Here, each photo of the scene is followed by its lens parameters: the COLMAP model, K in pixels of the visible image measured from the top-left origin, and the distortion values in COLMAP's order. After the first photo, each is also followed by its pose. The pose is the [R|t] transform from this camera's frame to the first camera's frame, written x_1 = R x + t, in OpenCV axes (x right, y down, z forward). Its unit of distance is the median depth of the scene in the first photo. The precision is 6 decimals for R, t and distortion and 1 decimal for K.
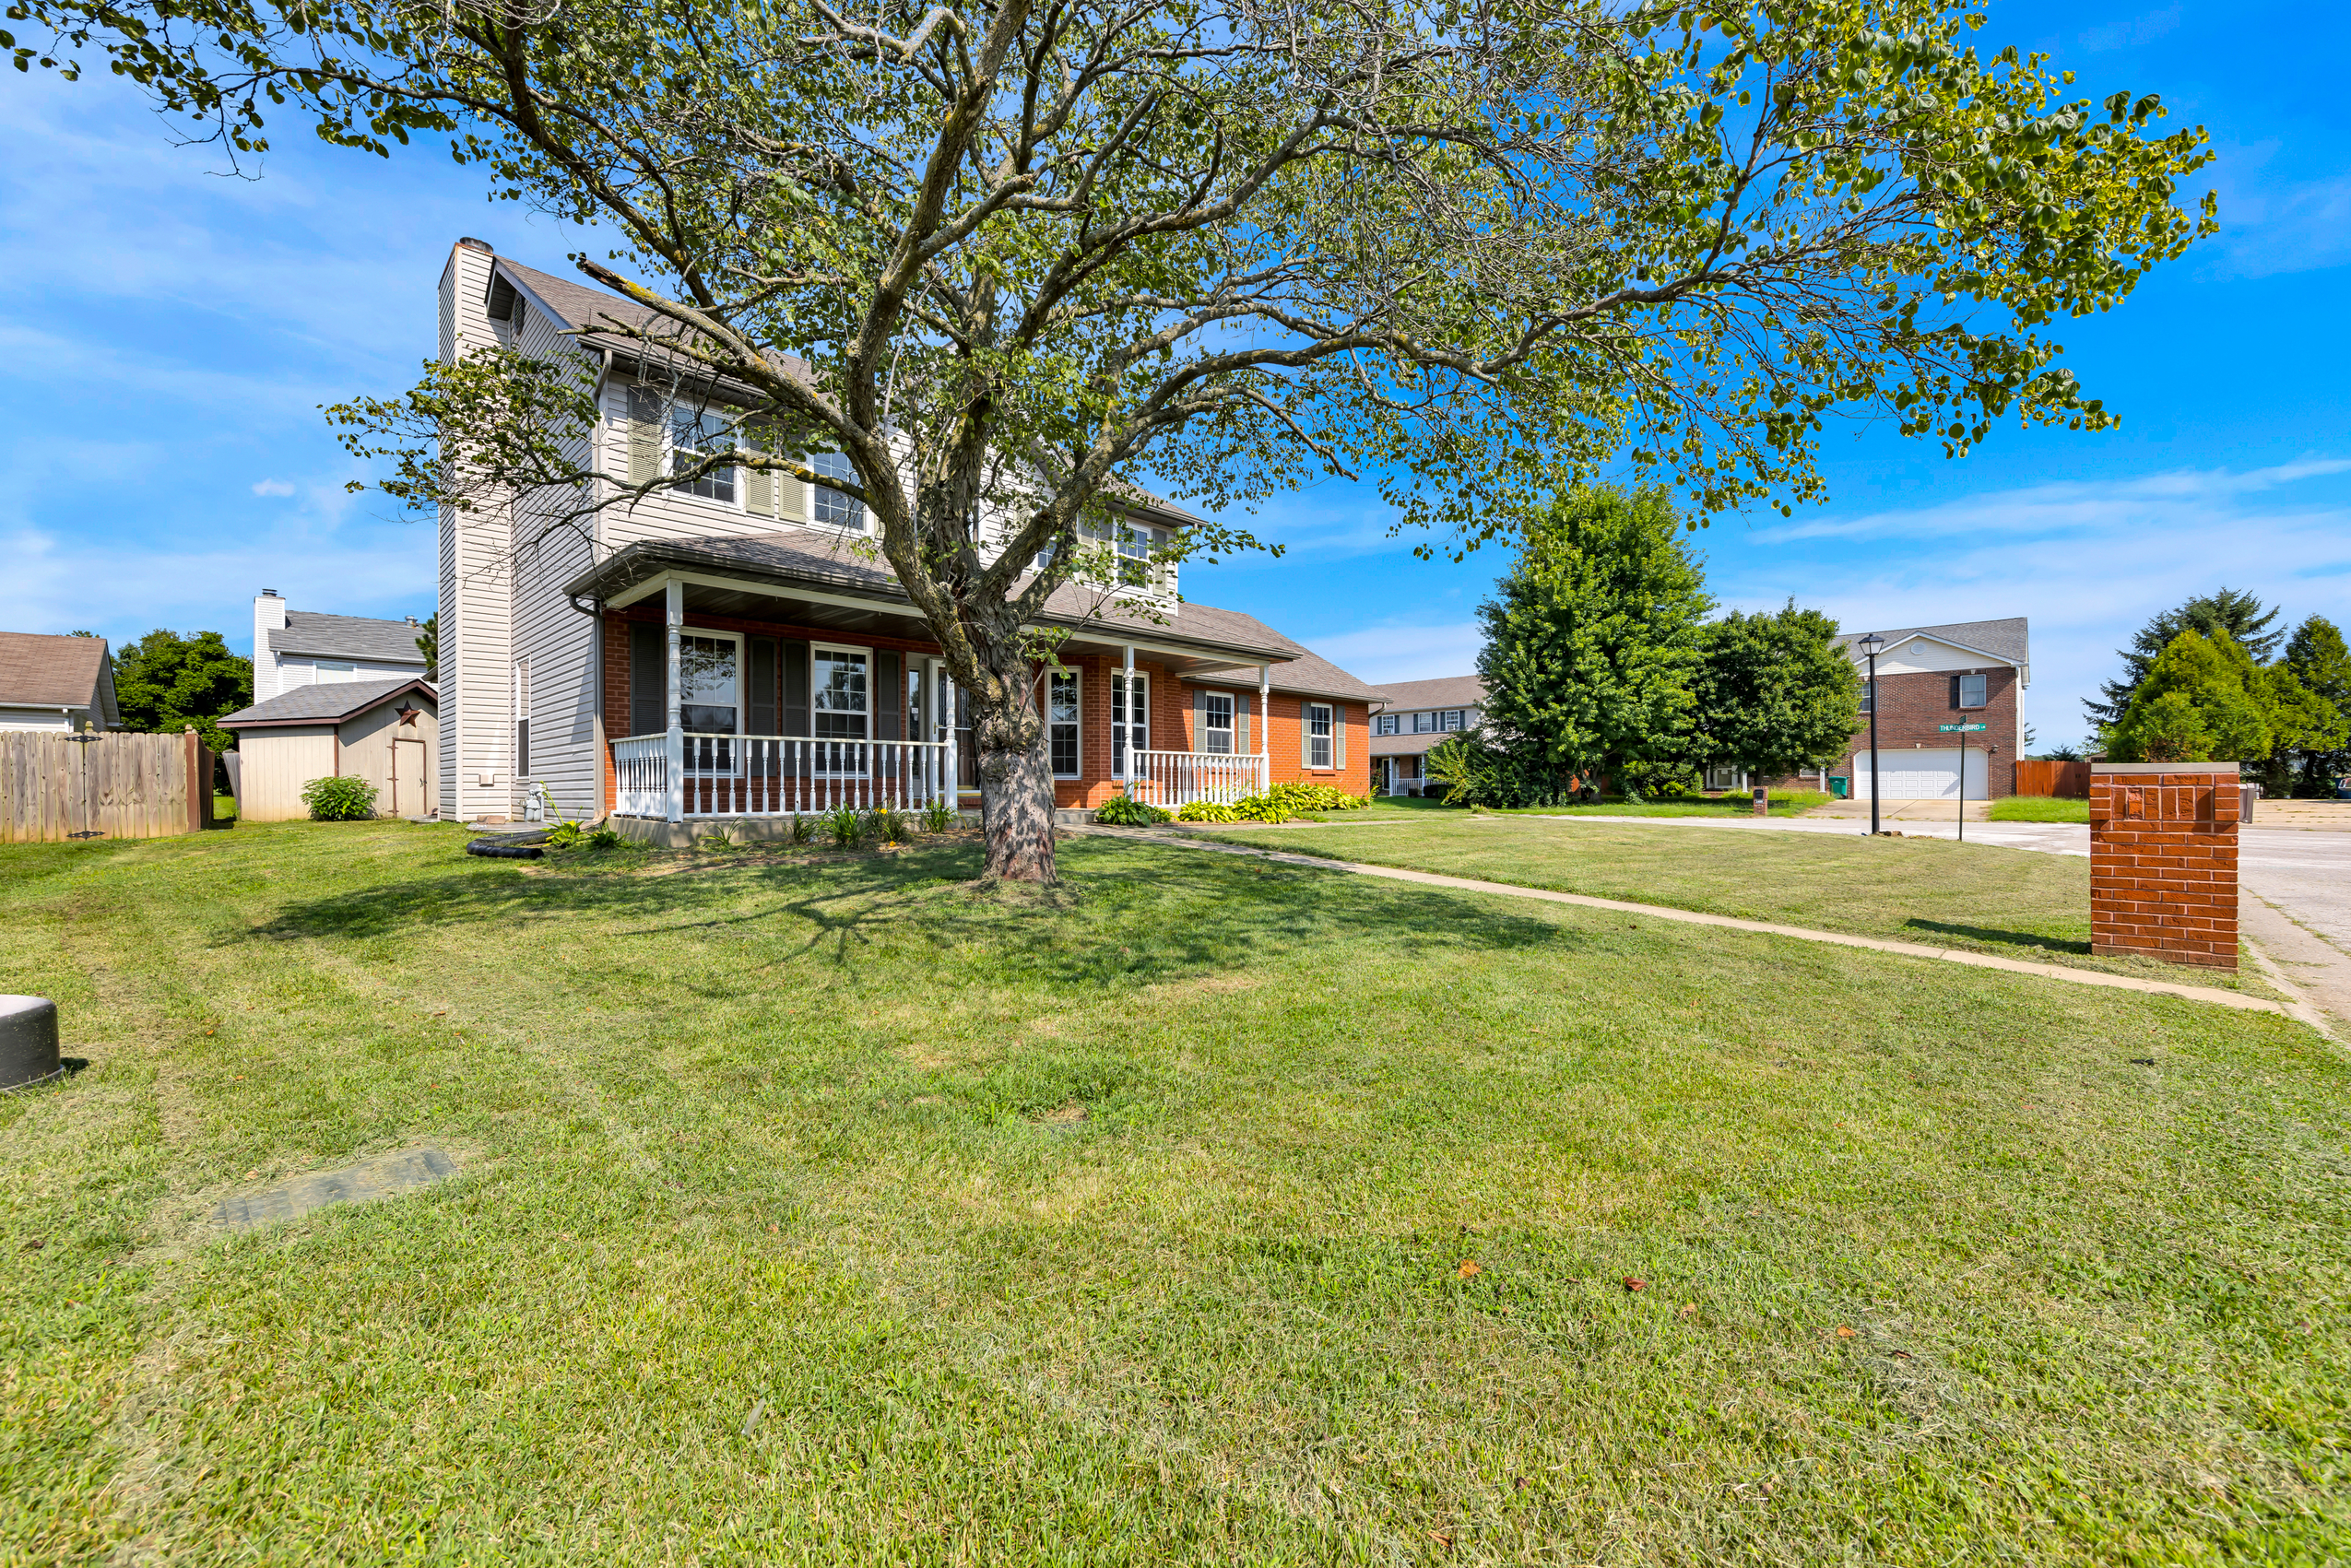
lens RADIAL K [[916.4, 0, 1171.5], [0, 916.4, 793.5], [0, 0, 1]] dist [-0.020387, -0.000188]
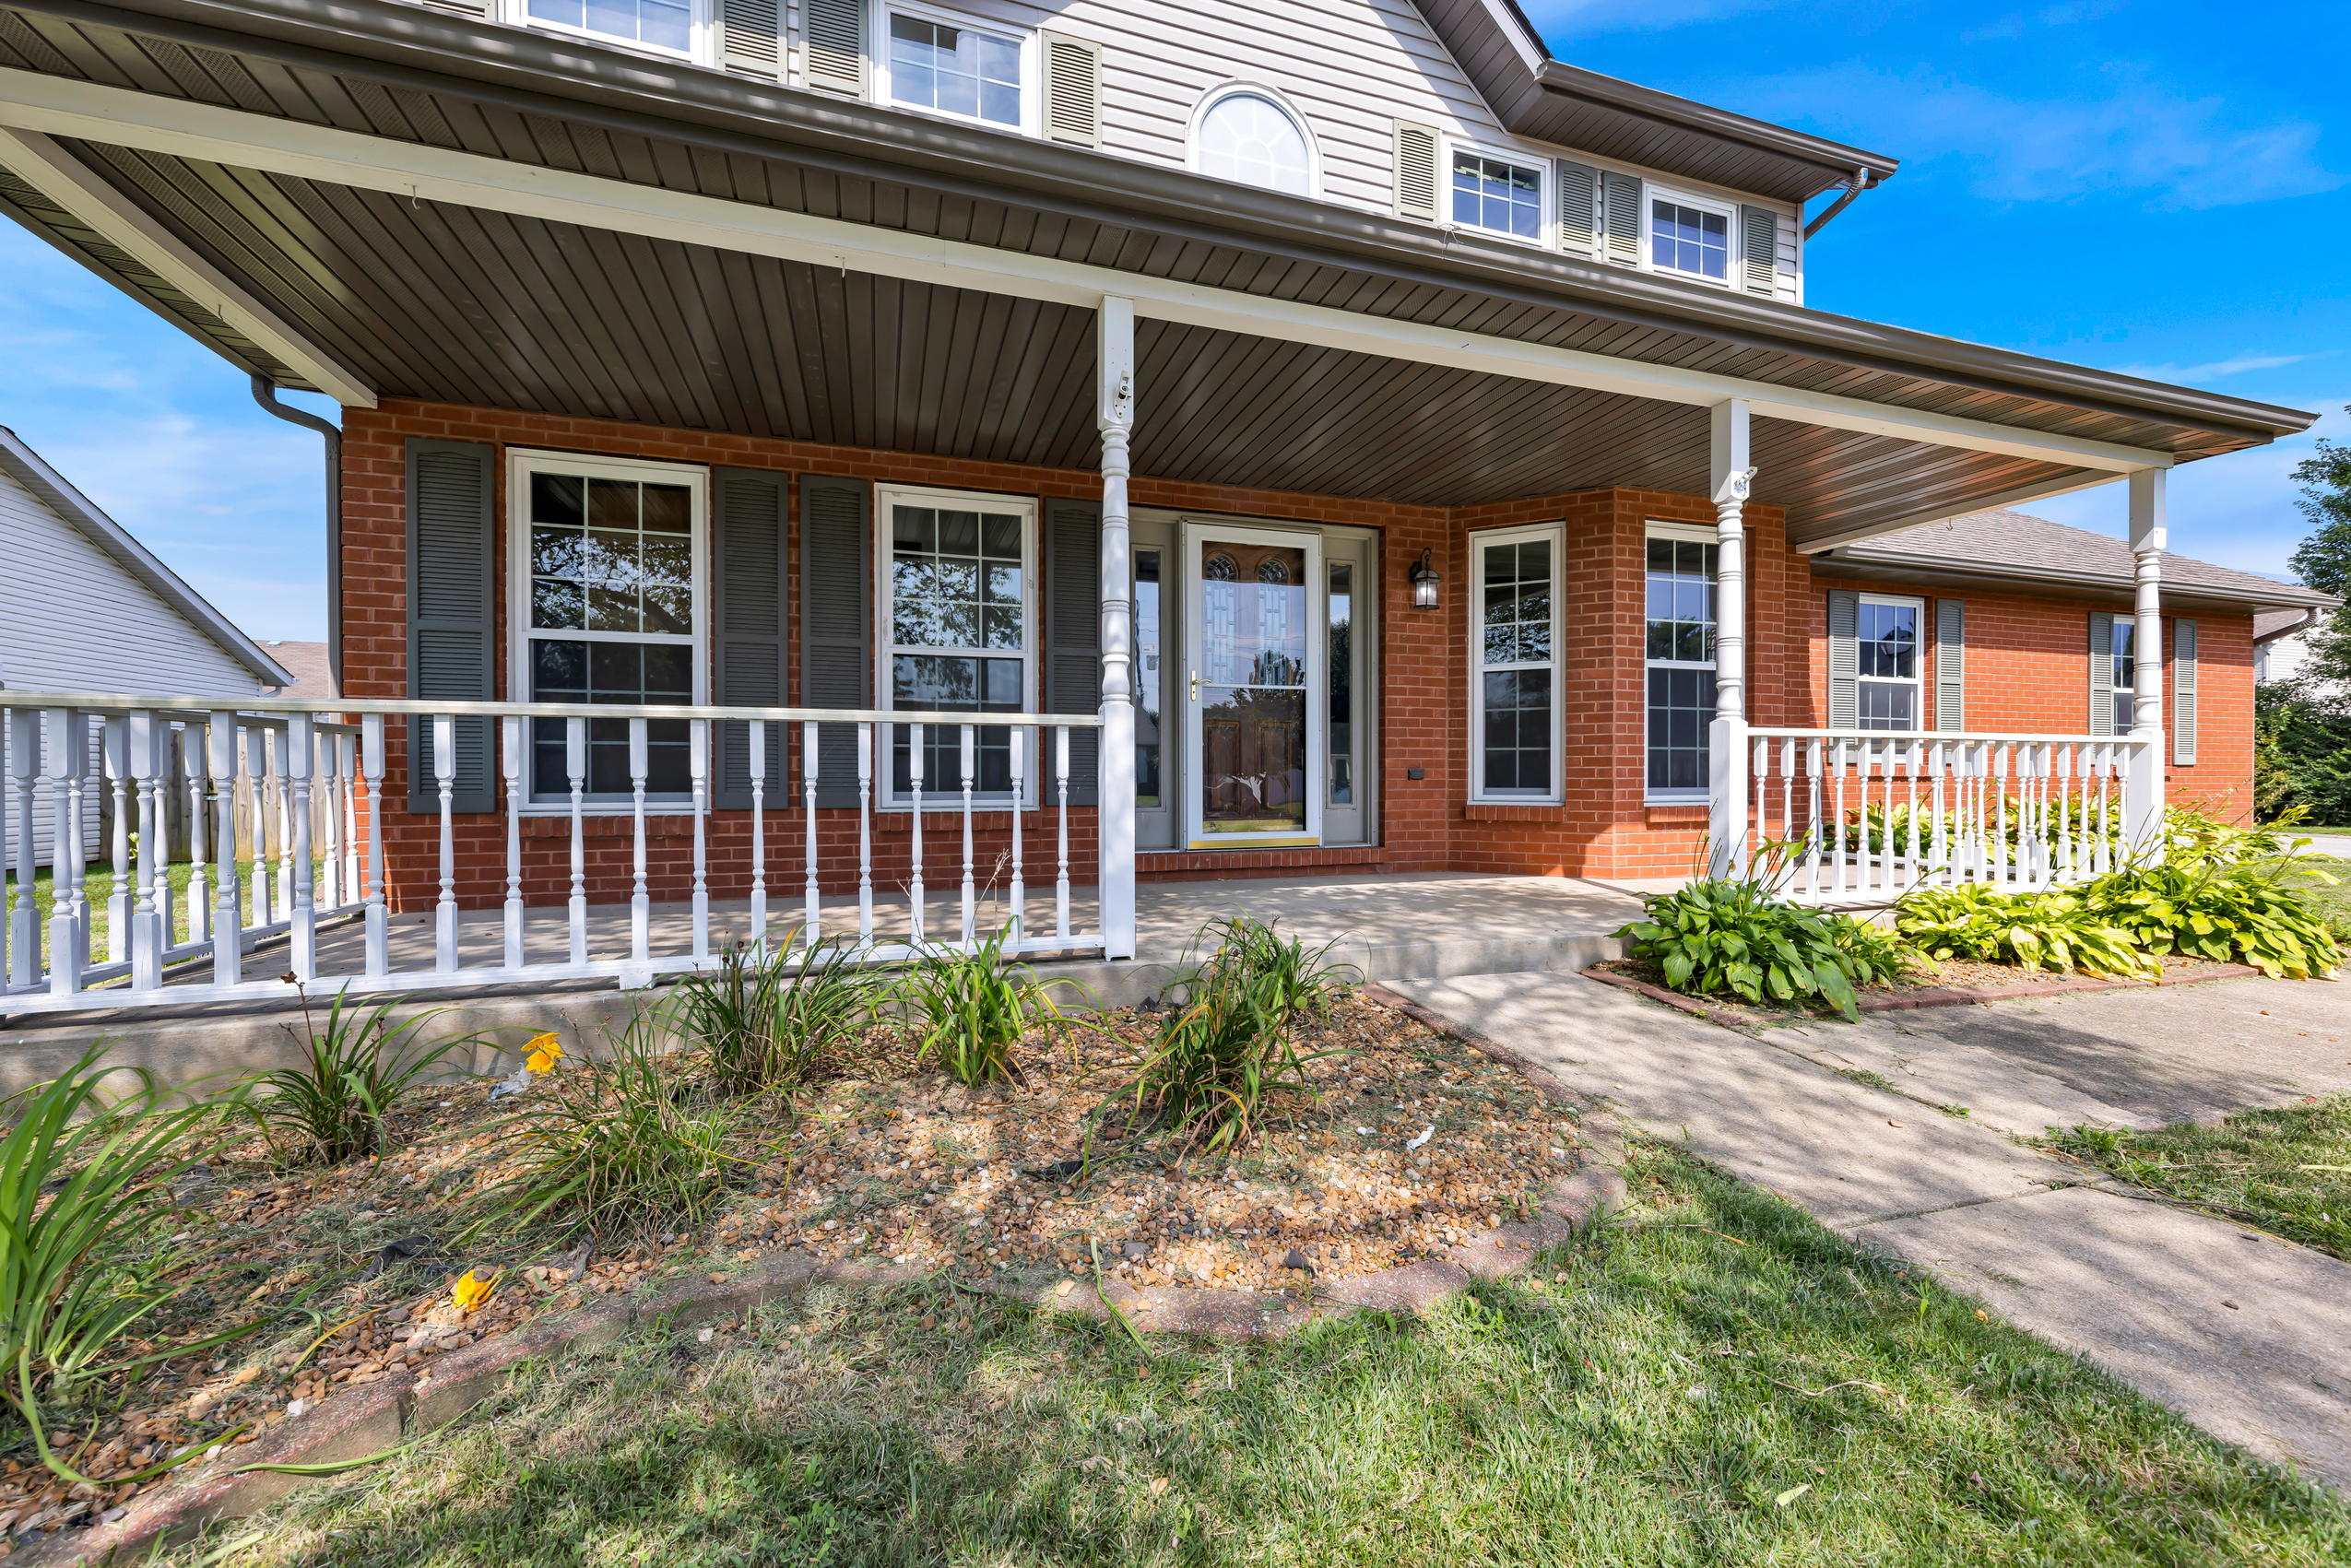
lens RADIAL K [[916.4, 0, 1165.9], [0, 916.4, 795.2], [0, 0, 1]] dist [-0.020387, -0.000188]
pose [[0.891431, 0.008606, -0.453076, -0.068561], [-0.002899, 0.999907, 0.013290, -0.024724], [0.453148, -0.010534, 0.891373, 0.555336]]
